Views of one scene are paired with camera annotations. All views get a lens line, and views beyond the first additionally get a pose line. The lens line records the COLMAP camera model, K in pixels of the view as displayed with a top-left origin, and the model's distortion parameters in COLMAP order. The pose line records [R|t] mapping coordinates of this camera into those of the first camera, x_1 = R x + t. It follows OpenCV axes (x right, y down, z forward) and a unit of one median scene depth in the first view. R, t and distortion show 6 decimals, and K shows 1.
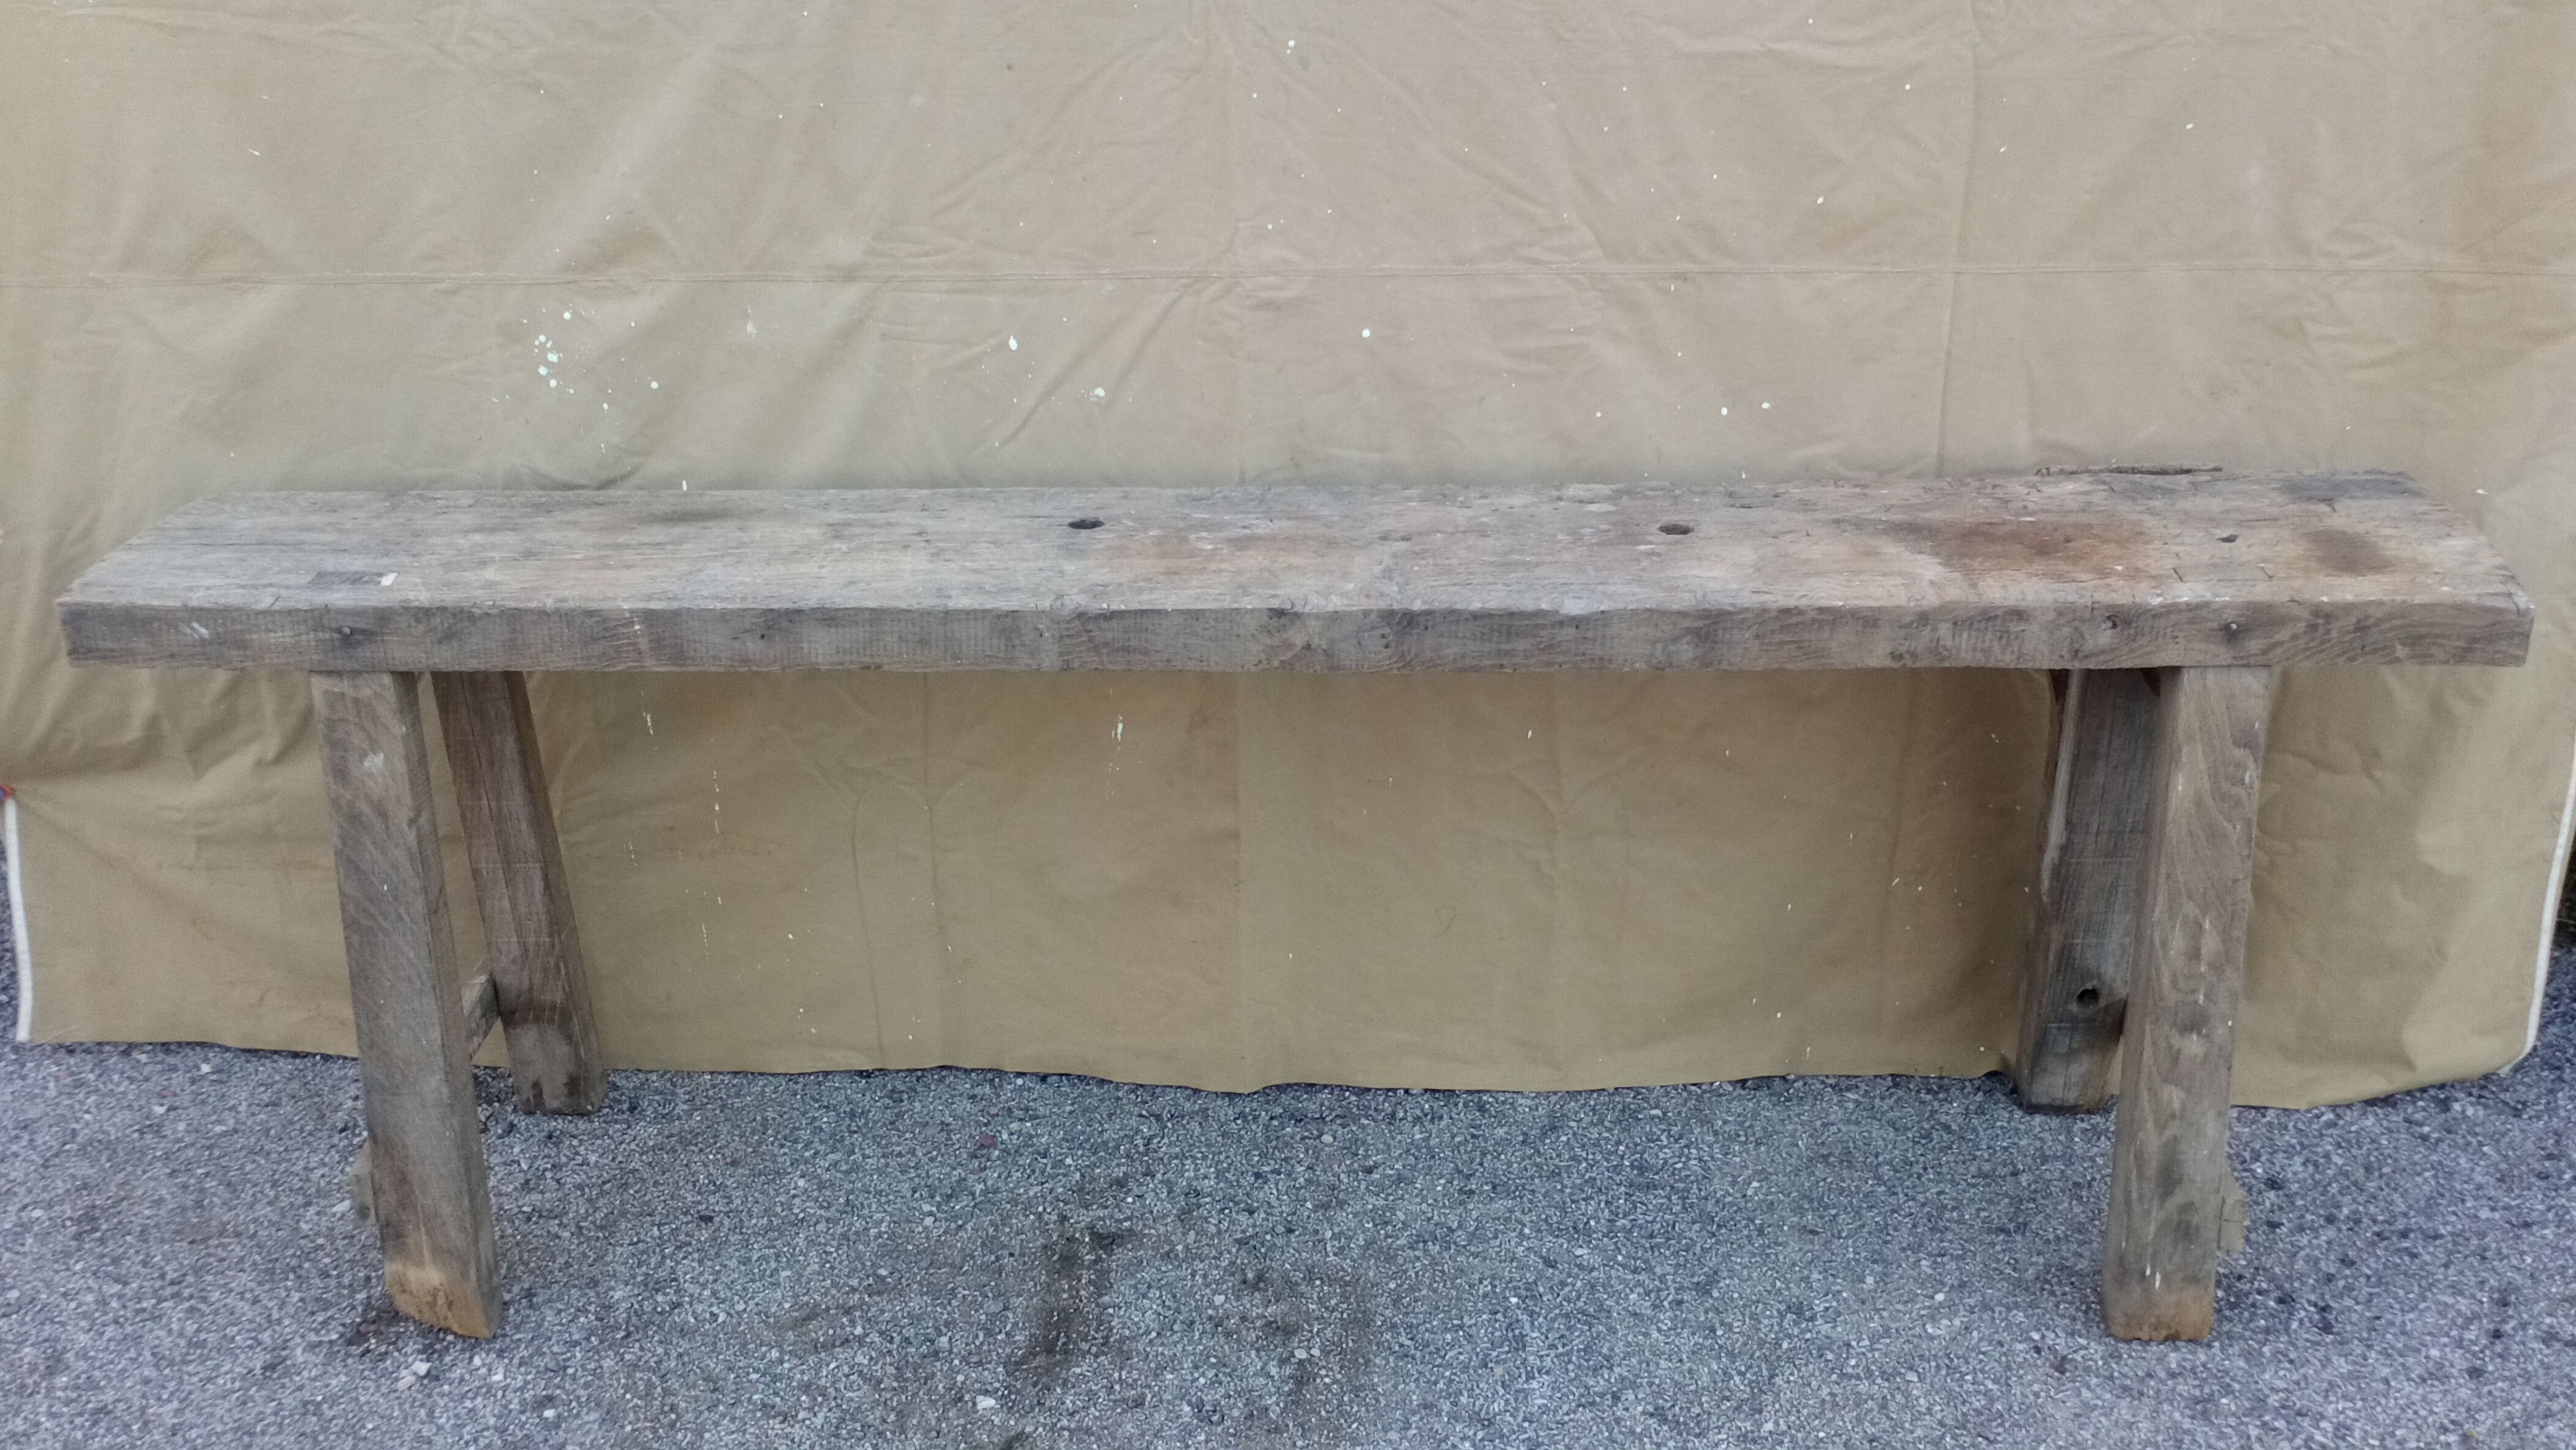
lens RADIAL K [[2621.5, 0, 1293.5], [0, 2621.5, 715.0], [0, 0, 1]] dist [0.152643, -0.239409]
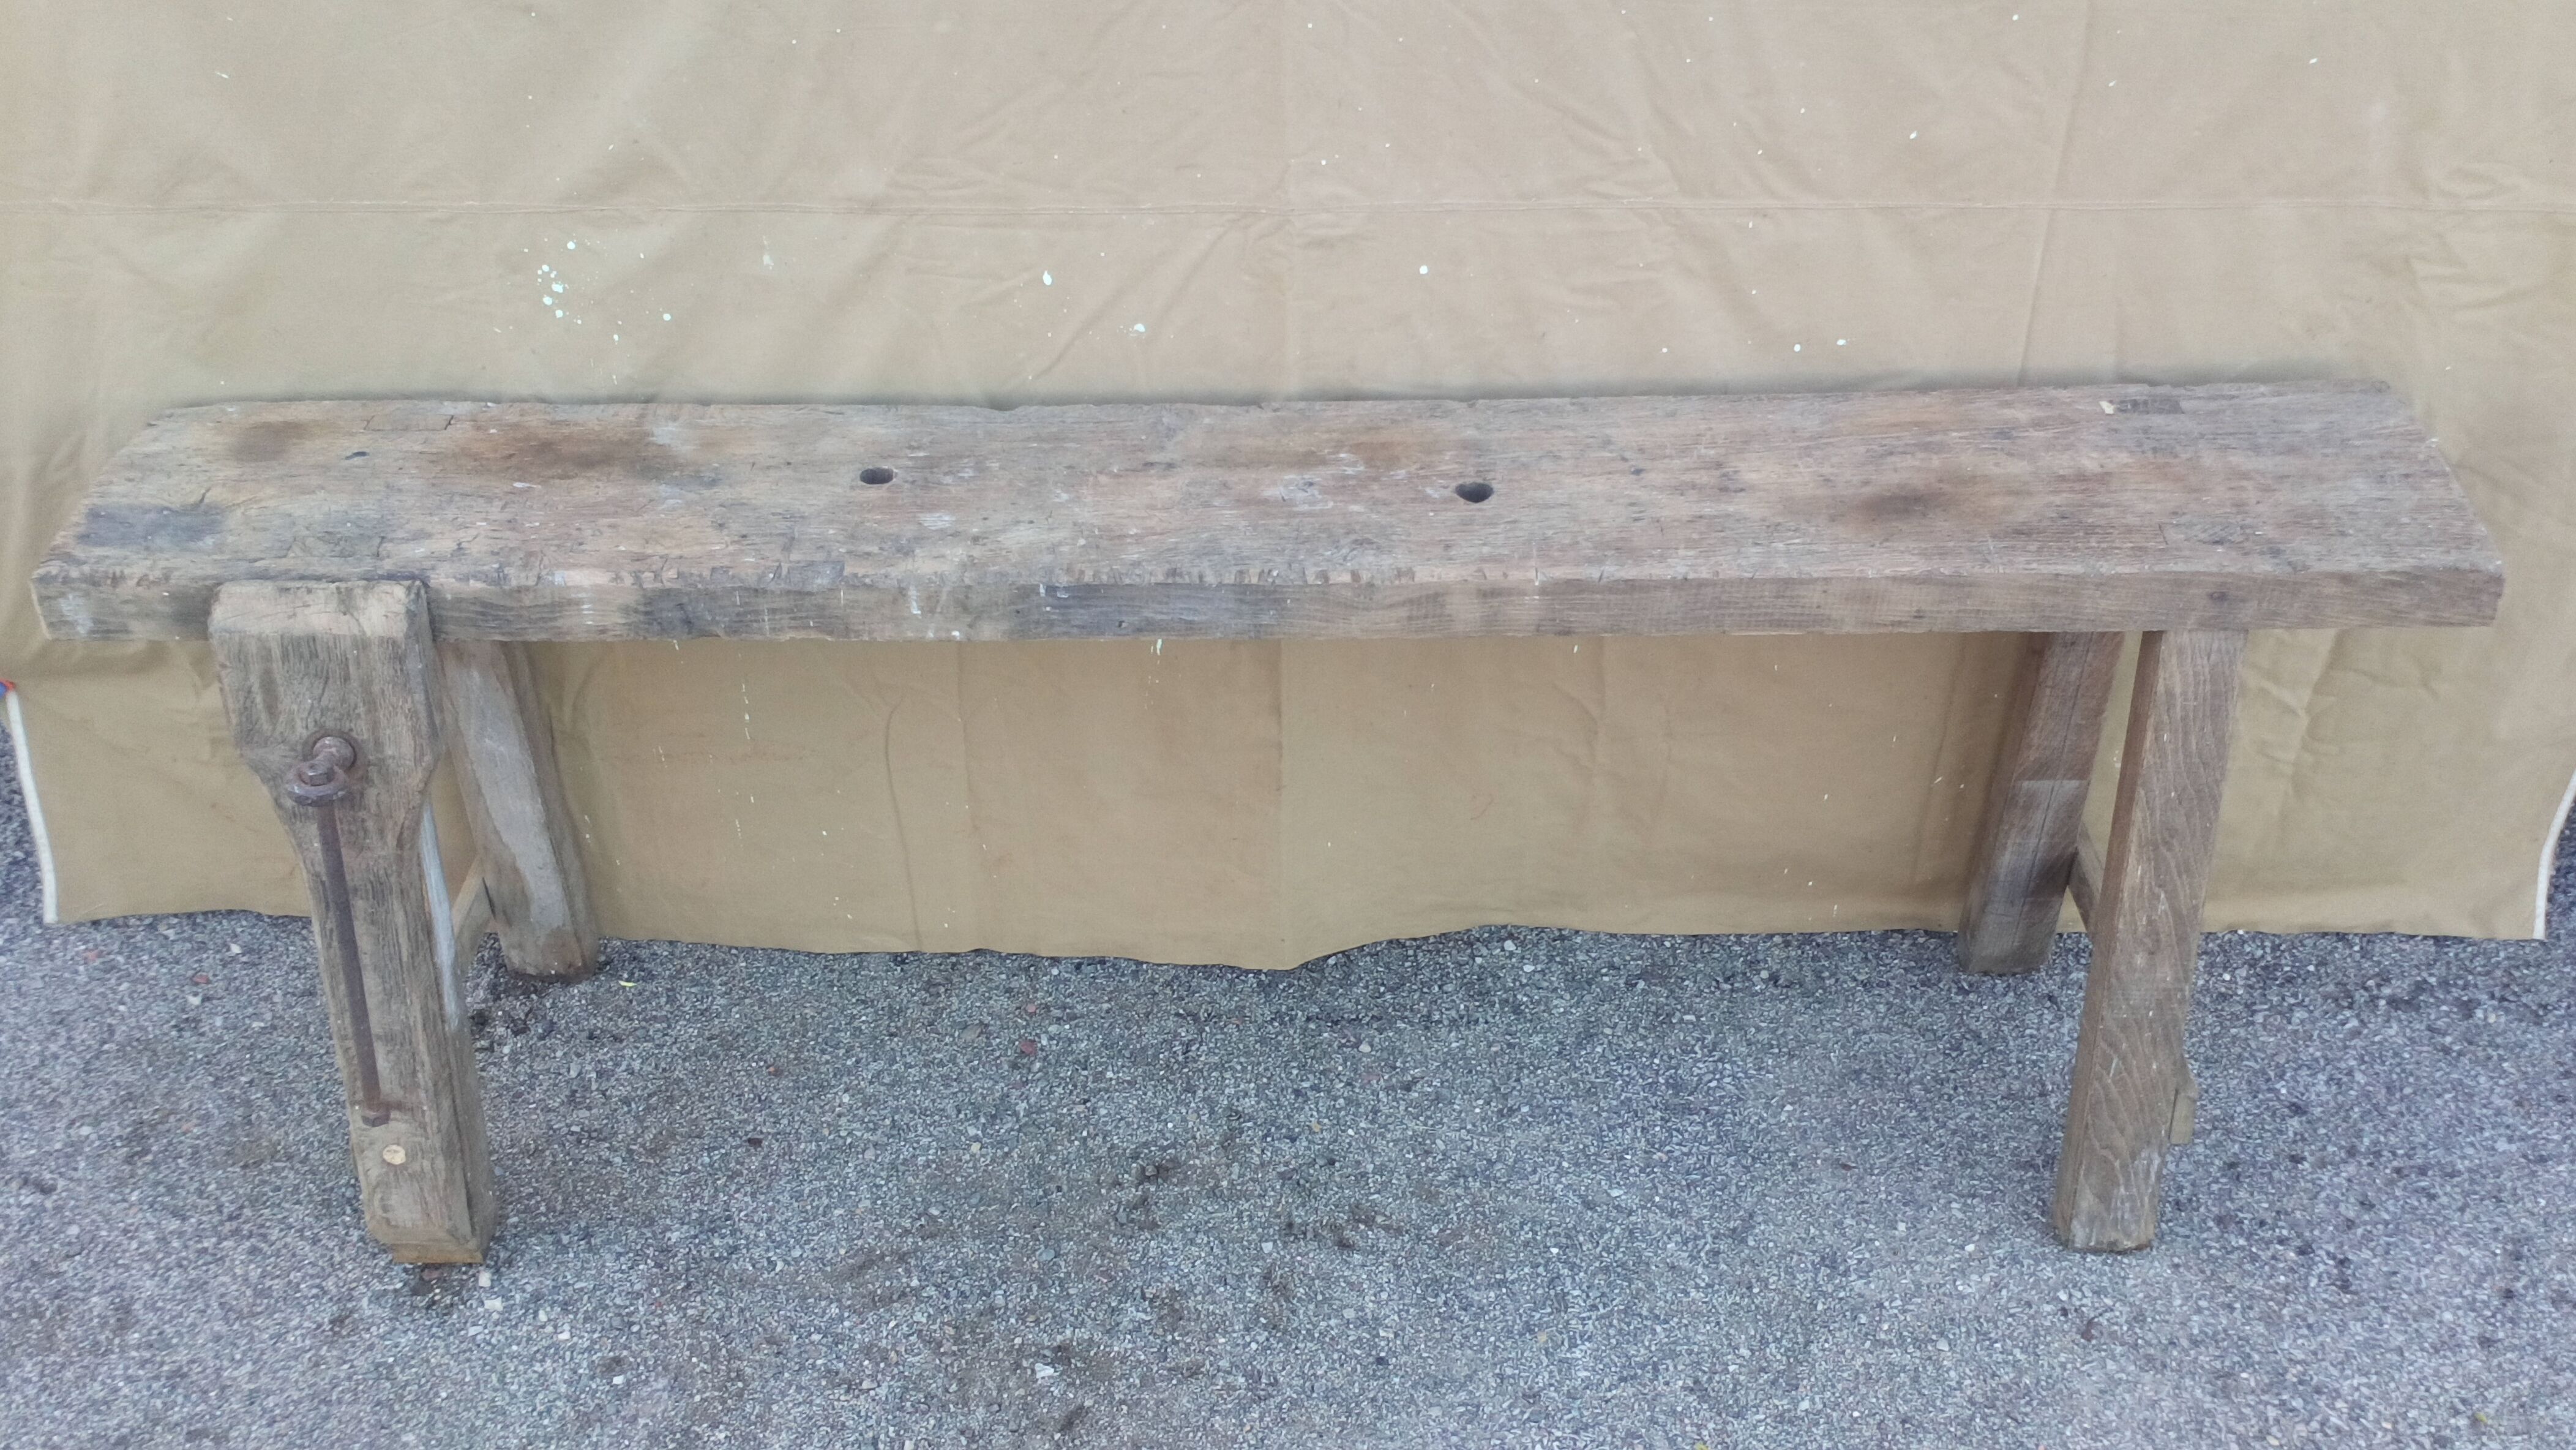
lens RADIAL K [[2621.5, 0, 1293.5], [0, 2621.5, 715.0], [0, 0, 1]] dist [0.152643, -0.239409]
pose [[0.999826, 0.002859, 0.018452, -0.036015], [-0.006772, 0.976451, 0.215633, -0.194393], [-0.017401, -0.215720, 0.976300, 0.046718]]
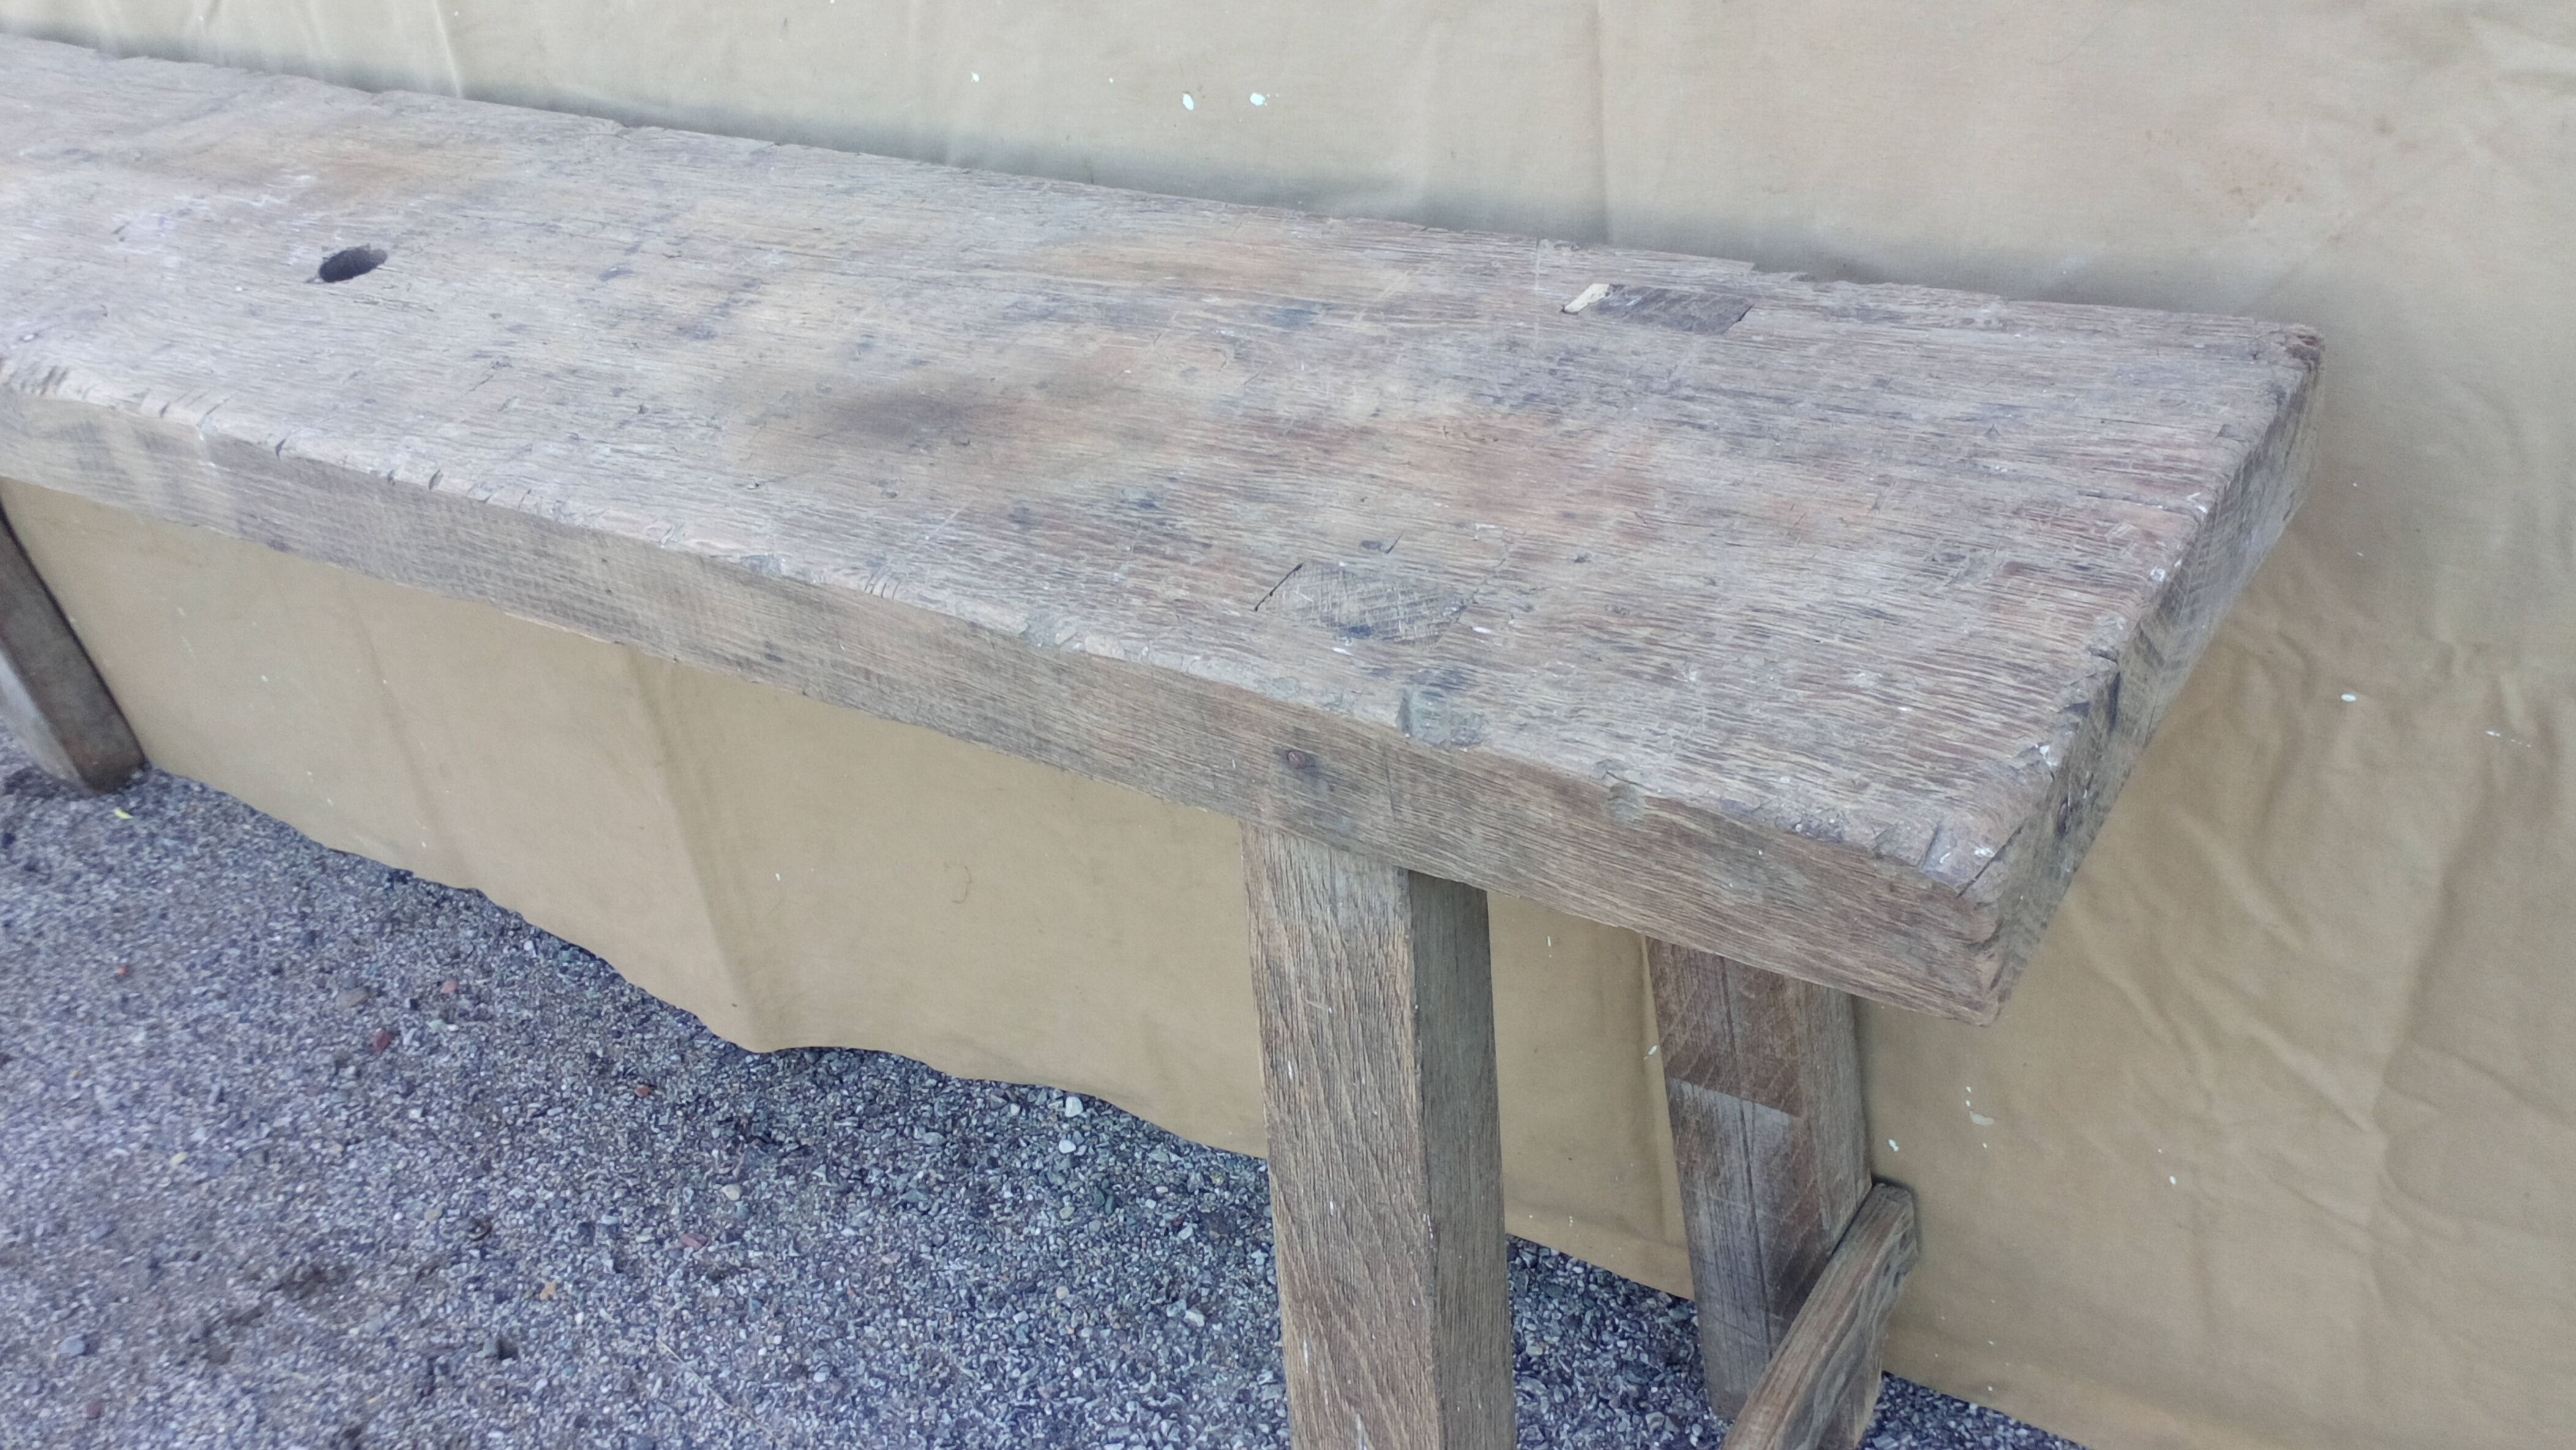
lens RADIAL K [[2621.5, 0, 1293.5], [0, 2621.5, 715.0], [0, 0, 1]] dist [0.152643, -0.239409]
pose [[0.838061, 0.221142, -0.498749, 0.446812], [-0.083234, 0.955291, 0.283709, -0.149249], [0.539191, -0.196253, 0.818998, 0.618032]]
